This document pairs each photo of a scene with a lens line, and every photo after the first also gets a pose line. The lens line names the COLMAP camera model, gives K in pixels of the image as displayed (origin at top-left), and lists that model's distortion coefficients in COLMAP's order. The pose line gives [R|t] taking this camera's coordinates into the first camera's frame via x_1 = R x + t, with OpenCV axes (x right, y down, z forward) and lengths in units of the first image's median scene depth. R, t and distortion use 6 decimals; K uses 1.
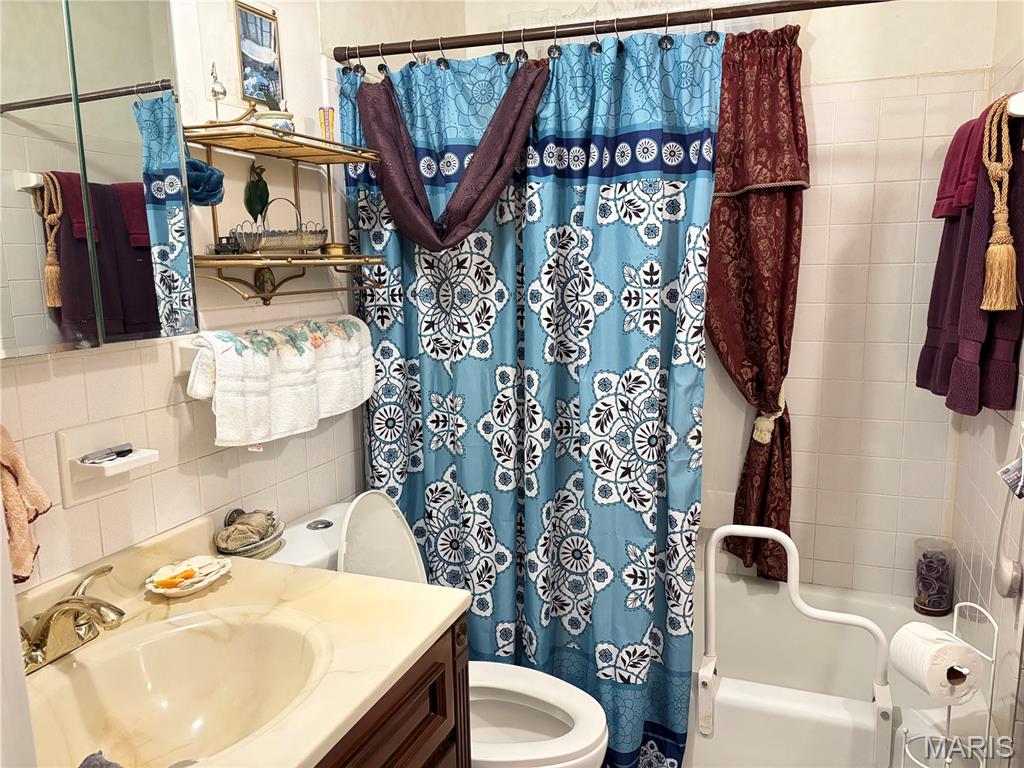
lens RADIAL K [[767.4, 0, 553.0], [0, 767.4, 386.5], [0, 0, 1]] dist [0.057285, -0.067762]
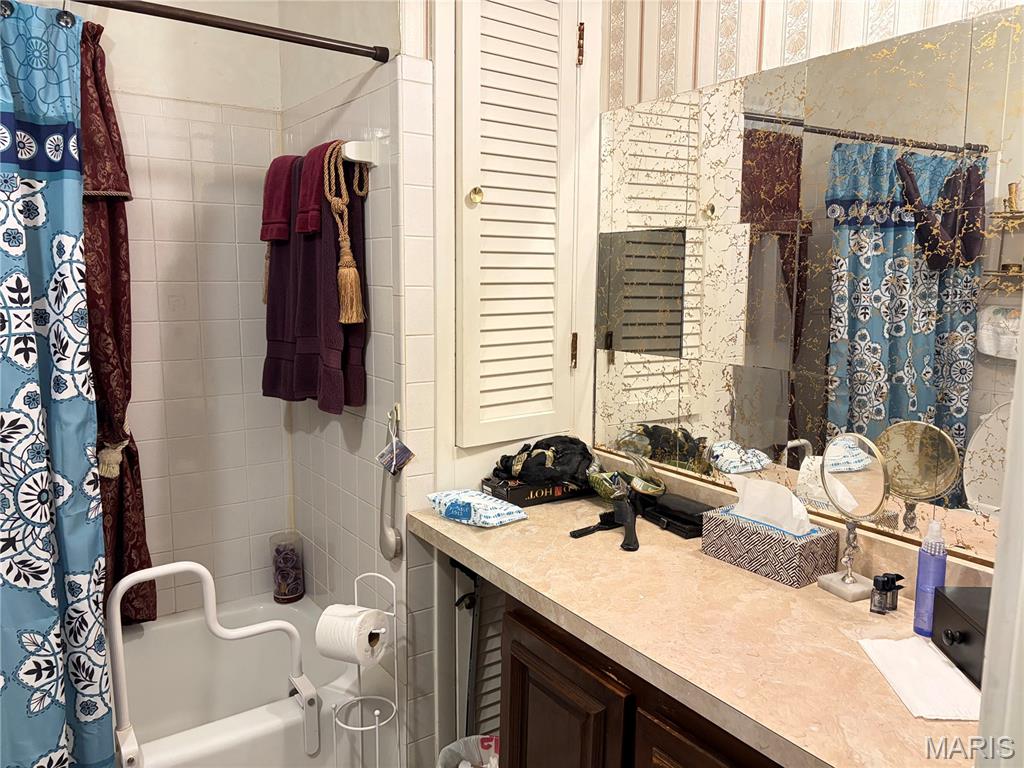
lens RADIAL K [[750.7, 0, 508.3], [0, 750.7, 381.1], [0, 0, 1]] dist [0.042388, -0.044726]
pose [[0.594534, -0.095152, 0.798421, -0.202443], [0.115047, 0.992823, 0.032651, -0.019541], [-0.795797, 0.072444, 0.601214, 0.123027]]
